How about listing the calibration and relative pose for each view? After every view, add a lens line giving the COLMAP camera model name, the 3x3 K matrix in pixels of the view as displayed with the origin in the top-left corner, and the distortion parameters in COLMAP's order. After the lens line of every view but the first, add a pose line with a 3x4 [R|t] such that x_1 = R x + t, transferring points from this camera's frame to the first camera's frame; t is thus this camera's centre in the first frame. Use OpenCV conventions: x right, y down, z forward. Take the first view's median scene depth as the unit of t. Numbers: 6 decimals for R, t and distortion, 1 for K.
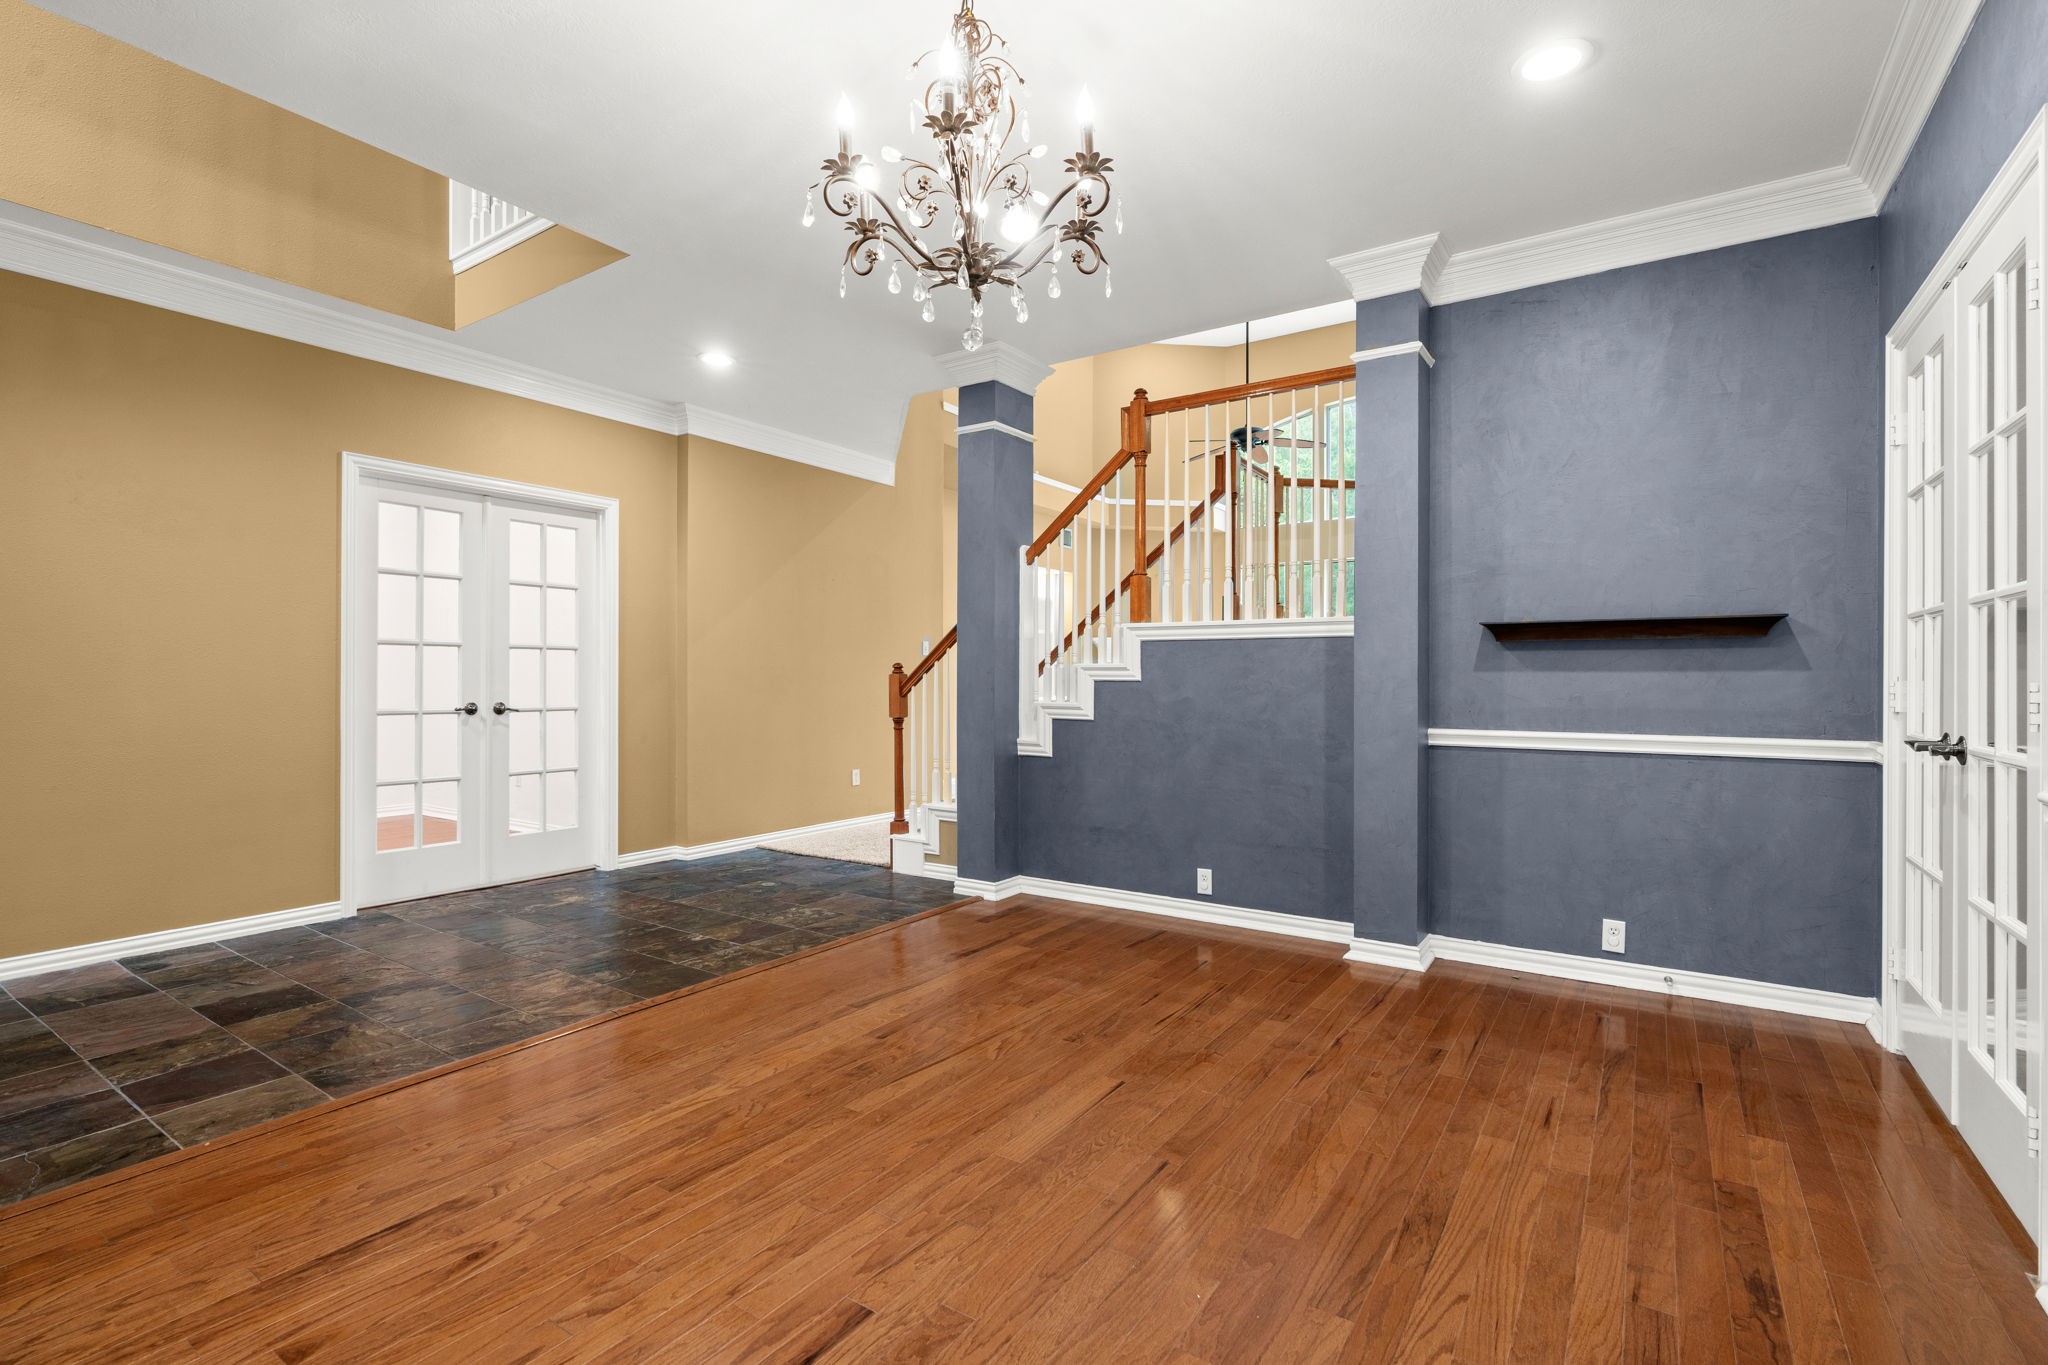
lens RADIAL K [[929.5, 0, 1012.2], [0, 929.5, 676.5], [0, 0, 1]] dist [0.000534, 0.000196]
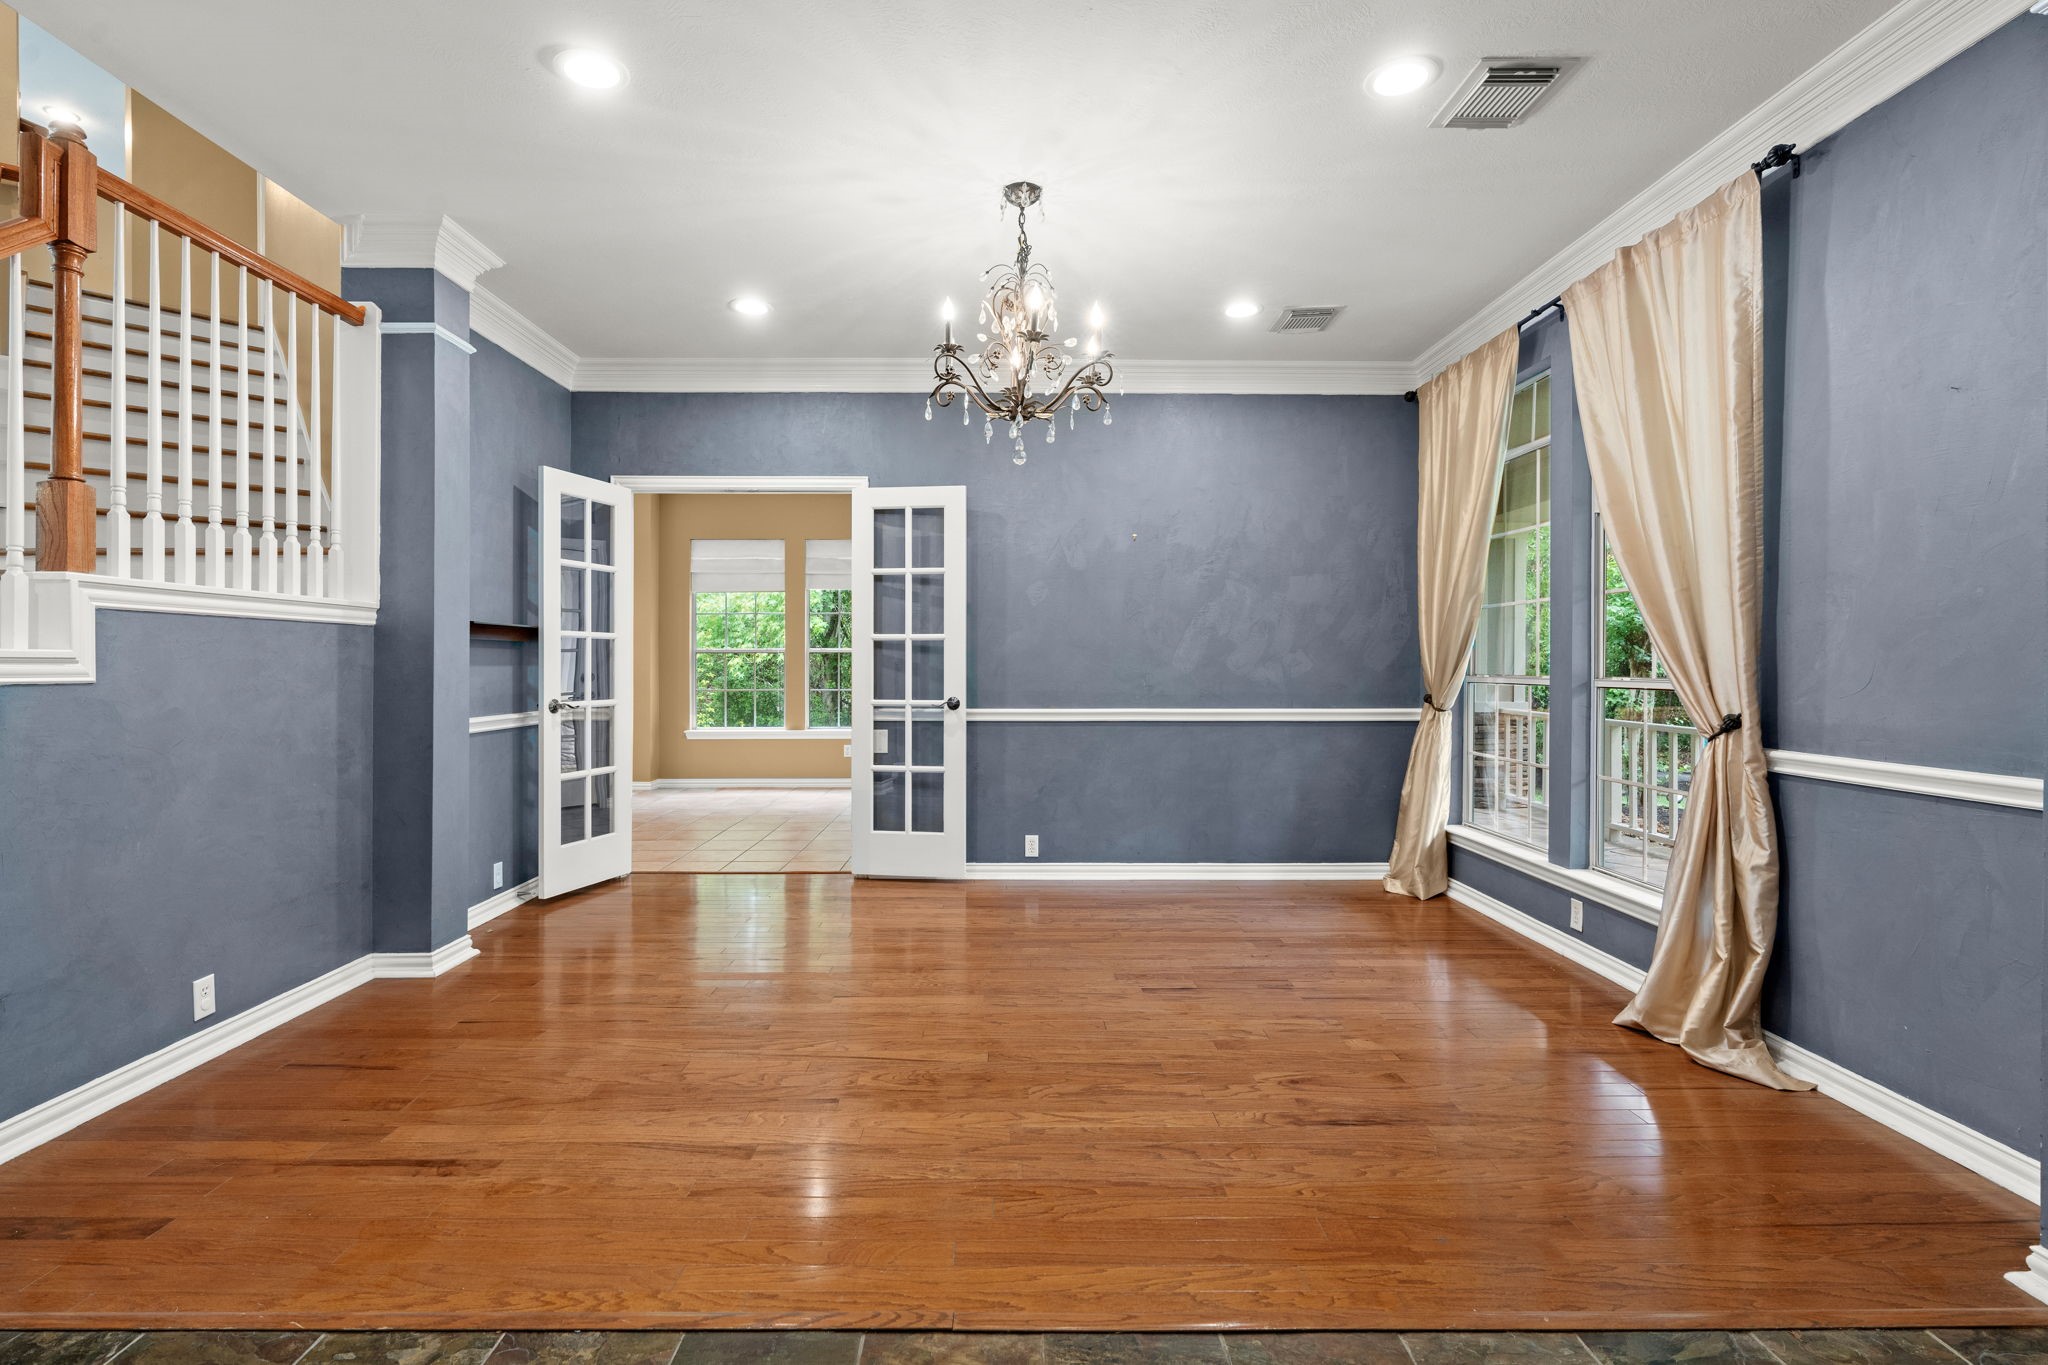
lens RADIAL K [[939.8, 0, 1017.6], [0, 939.8, 672.1], [0, 0, 1]] dist [-0.003238, 0.001202]
pose [[-0.581710, -0.009986, 0.813335, -1.124873], [-0.007234, 0.999949, 0.007103, -0.016767], [-0.813364, -0.001751, -0.581752, 1.638196]]
